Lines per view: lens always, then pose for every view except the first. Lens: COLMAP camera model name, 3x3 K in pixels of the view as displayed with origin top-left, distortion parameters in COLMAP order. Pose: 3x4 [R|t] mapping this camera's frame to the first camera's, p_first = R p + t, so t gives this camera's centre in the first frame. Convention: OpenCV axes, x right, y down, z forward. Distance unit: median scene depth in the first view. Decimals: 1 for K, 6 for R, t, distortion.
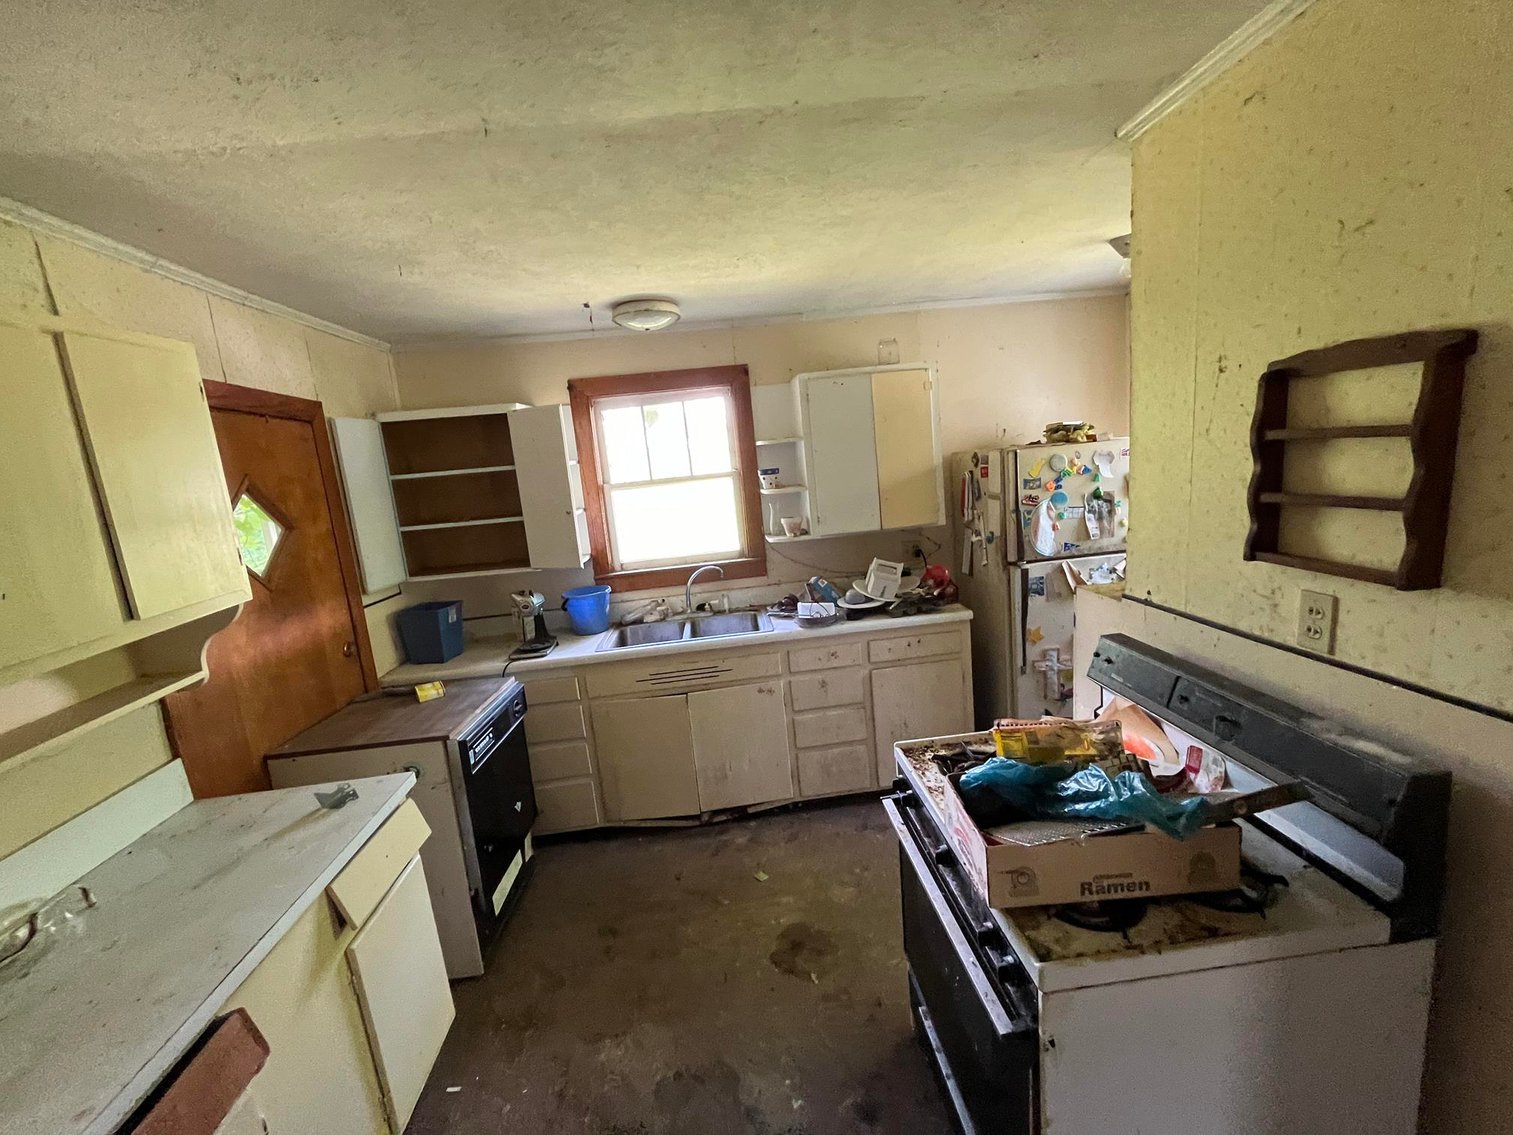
lens RADIAL K [[616.0, 0, 757.3], [0, 616.0, 564.4], [0, 0, 1]] dist [-0.007752, 0.001131]
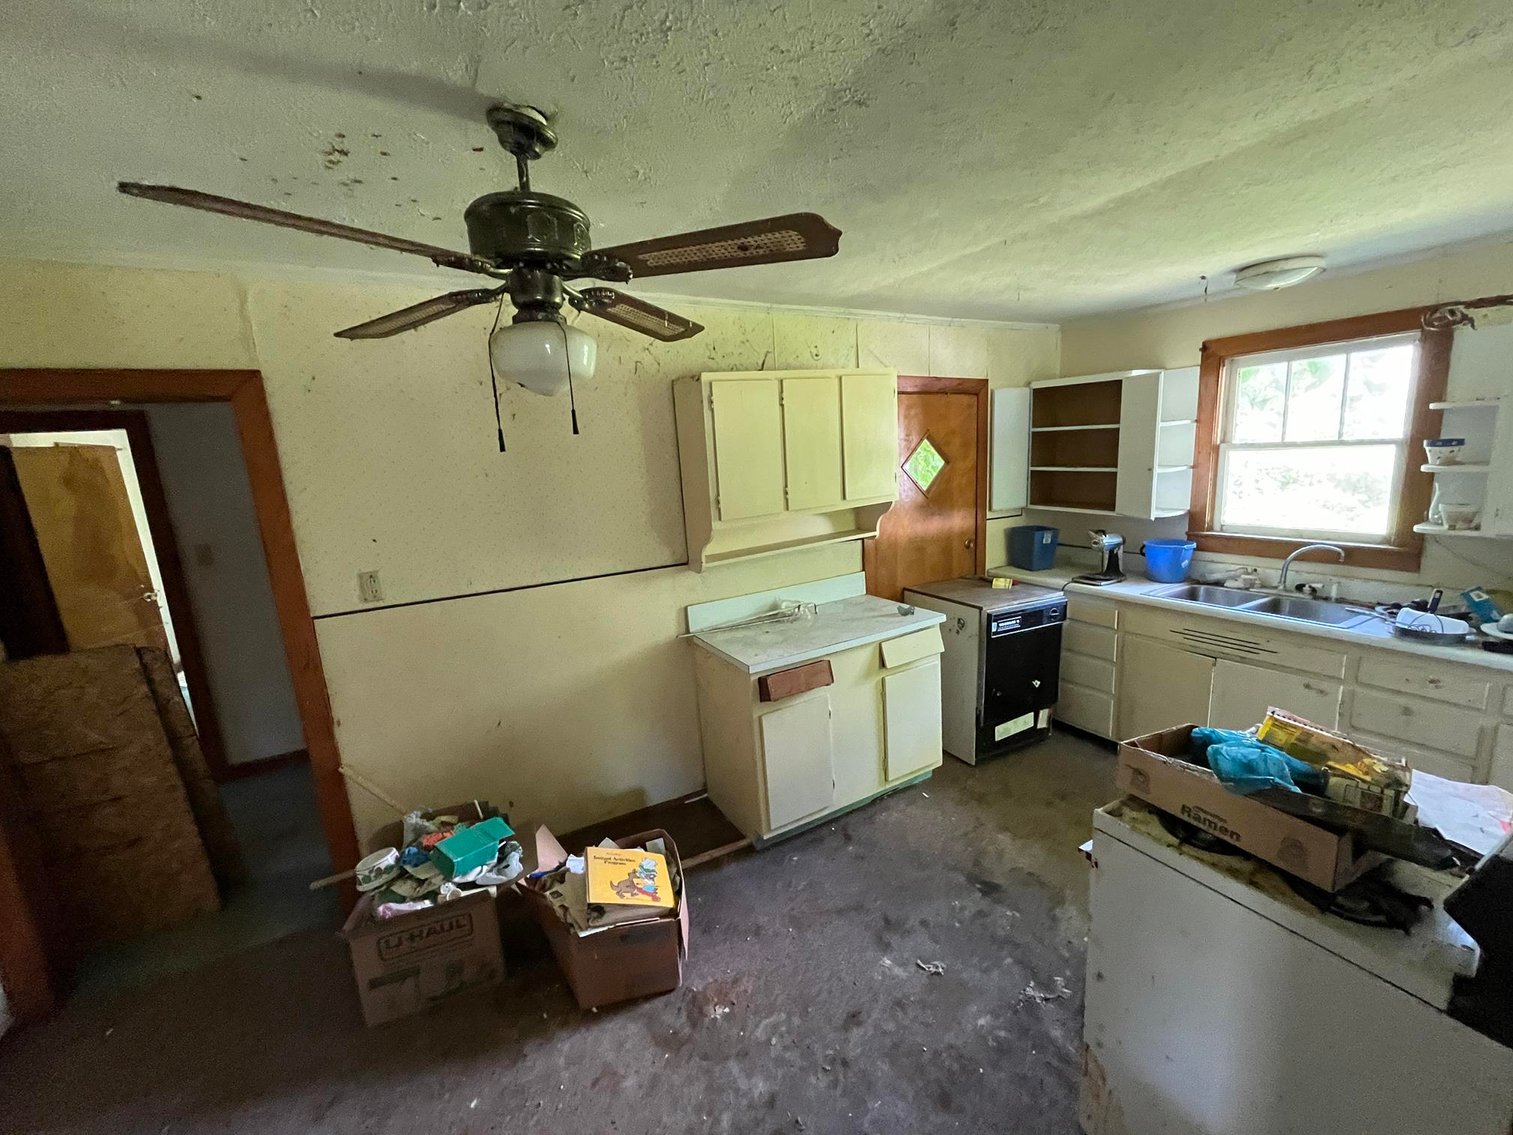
lens RADIAL K [[616.0, 0, 756.1], [0, 616.0, 567.1], [0, 0, 1]] dist [-0.007752, 0.001131]
pose [[0.425534, 0.241119, -0.872228, 0.442376], [-0.136680, 0.969917, 0.201443, -0.040807], [0.894561, 0.033495, 0.445689, -0.155429]]
